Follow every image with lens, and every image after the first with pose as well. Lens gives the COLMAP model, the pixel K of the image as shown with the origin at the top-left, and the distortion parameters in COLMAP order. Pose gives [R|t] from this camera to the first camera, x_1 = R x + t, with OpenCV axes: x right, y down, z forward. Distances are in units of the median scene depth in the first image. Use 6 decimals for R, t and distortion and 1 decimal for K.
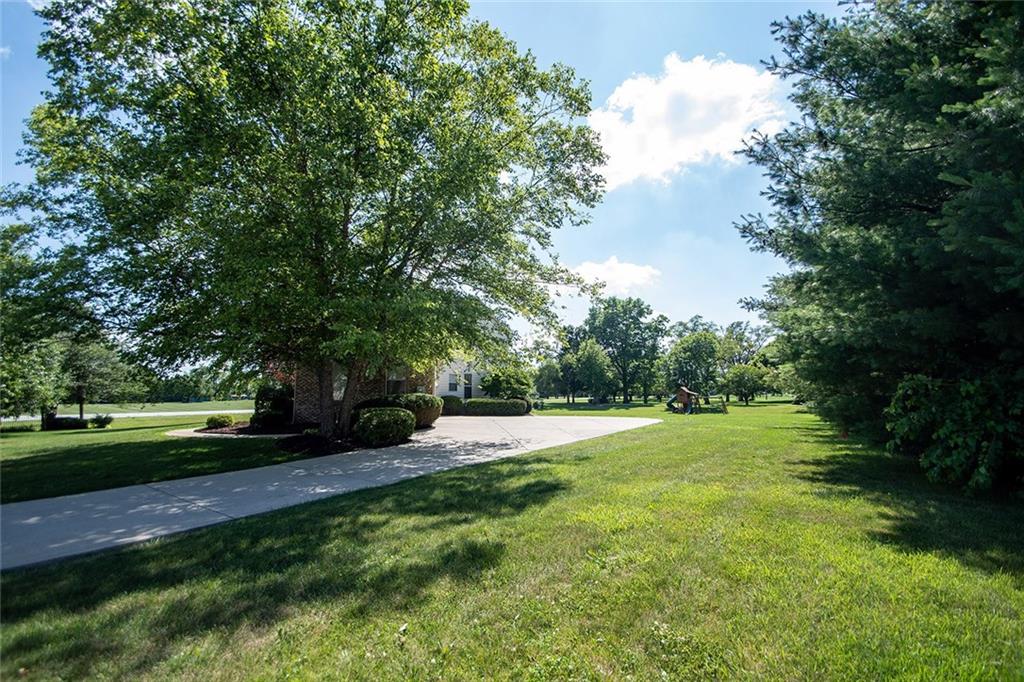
lens RADIAL K [[463.5, 0, 502.5], [0, 463.5, 345.9], [0, 0, 1]] dist [0.001244, -0.002018]
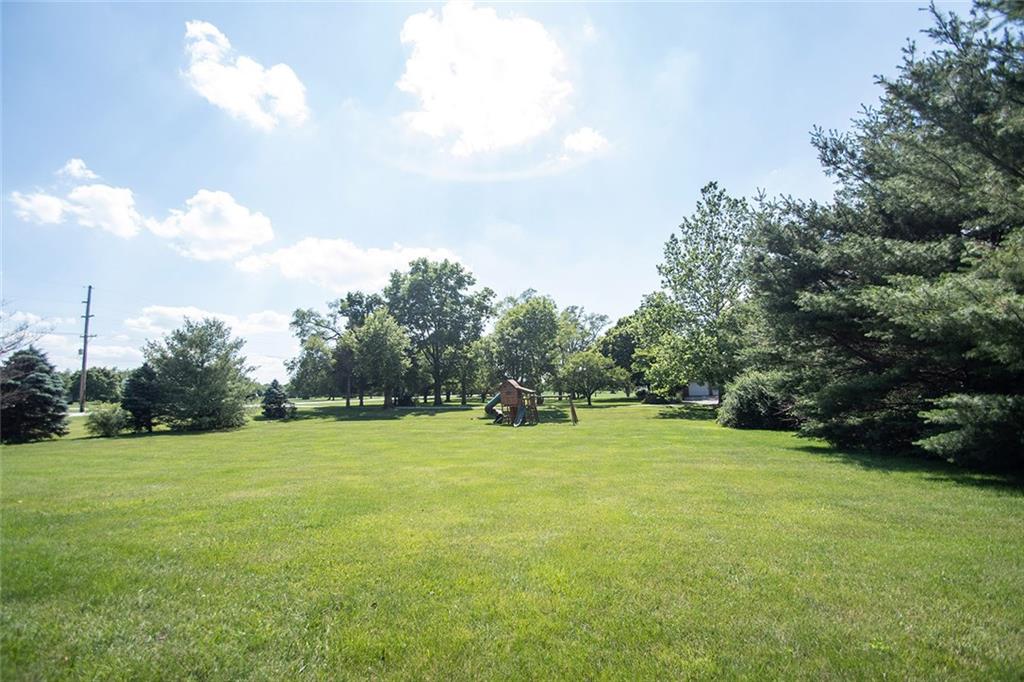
lens RADIAL K [[463.5, 0, 508.4], [0, 463.5, 342.8], [0, 0, 1]] dist [0.001244, -0.002018]
pose [[0.933660, 0.028262, 0.357044, 0.113768], [-0.026463, 0.999601, -0.009924, 0.031566], [-0.357182, -0.000183, 0.934035, 0.294246]]
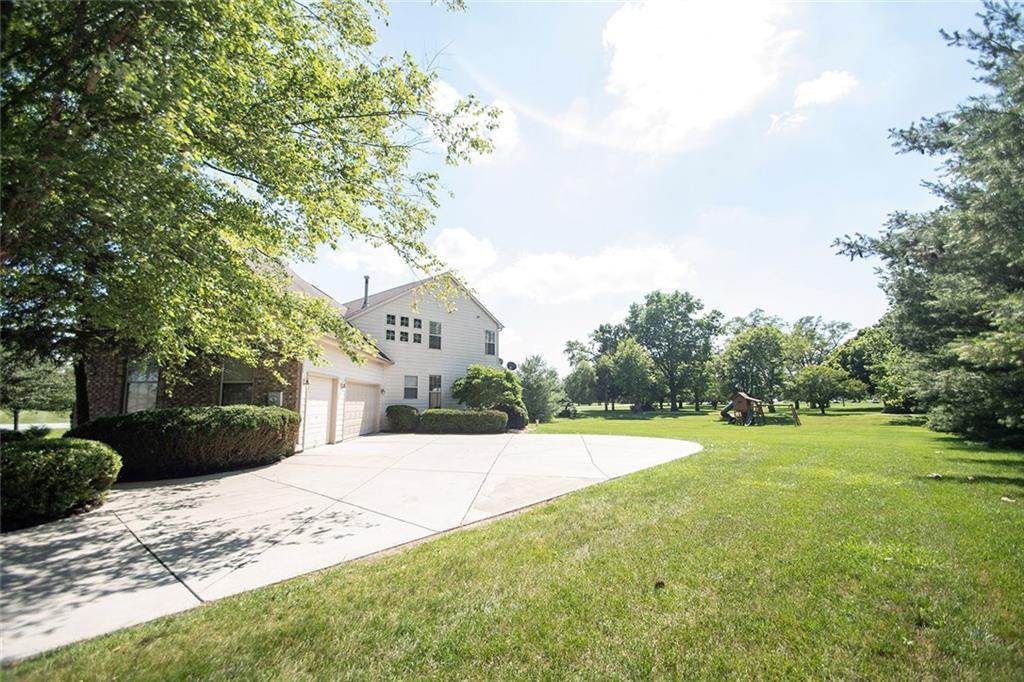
lens RADIAL K [[463.5, 0, 495.5], [0, 463.5, 347.0], [0, 0, 1]] dist [0.001244, -0.002018]
pose [[0.992970, -0.014591, -0.117460, 0.035536], [0.013374, 0.999849, -0.011140, 0.007622], [0.117604, 0.009491, 0.993015, 0.085483]]
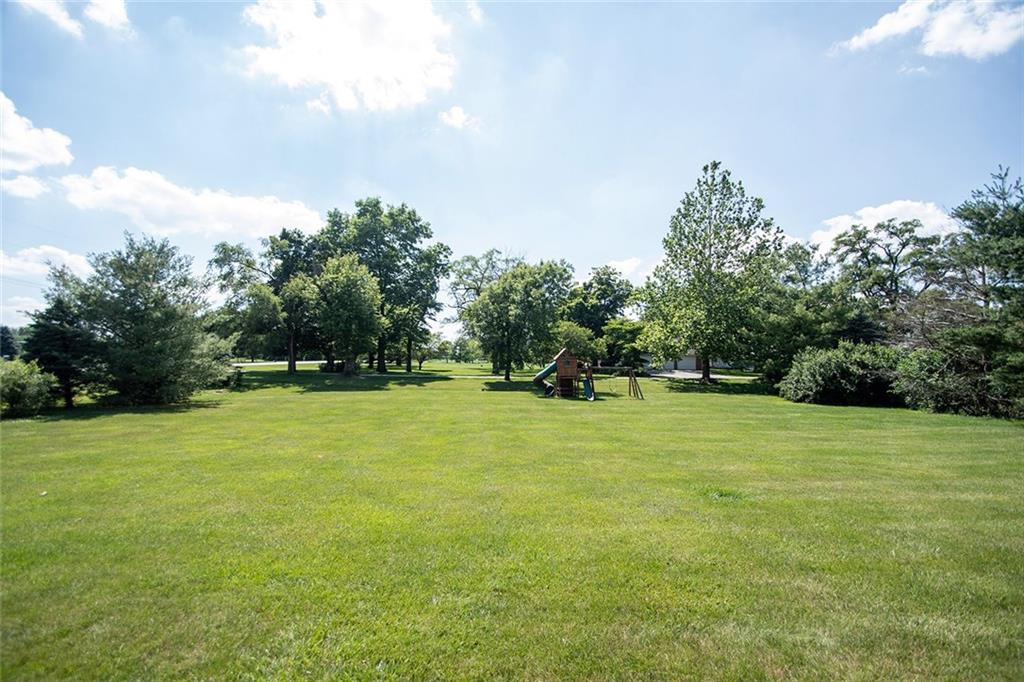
lens RADIAL K [[463.5, 0, 519.3], [0, 463.5, 345.4], [0, 0, 1]] dist [0.001244, -0.002018]
pose [[0.769653, 0.038324, 0.637311, 0.005500], [-0.086003, 0.995322, 0.044010, 0.044867], [-0.632643, -0.088683, 0.769349, 0.416477]]
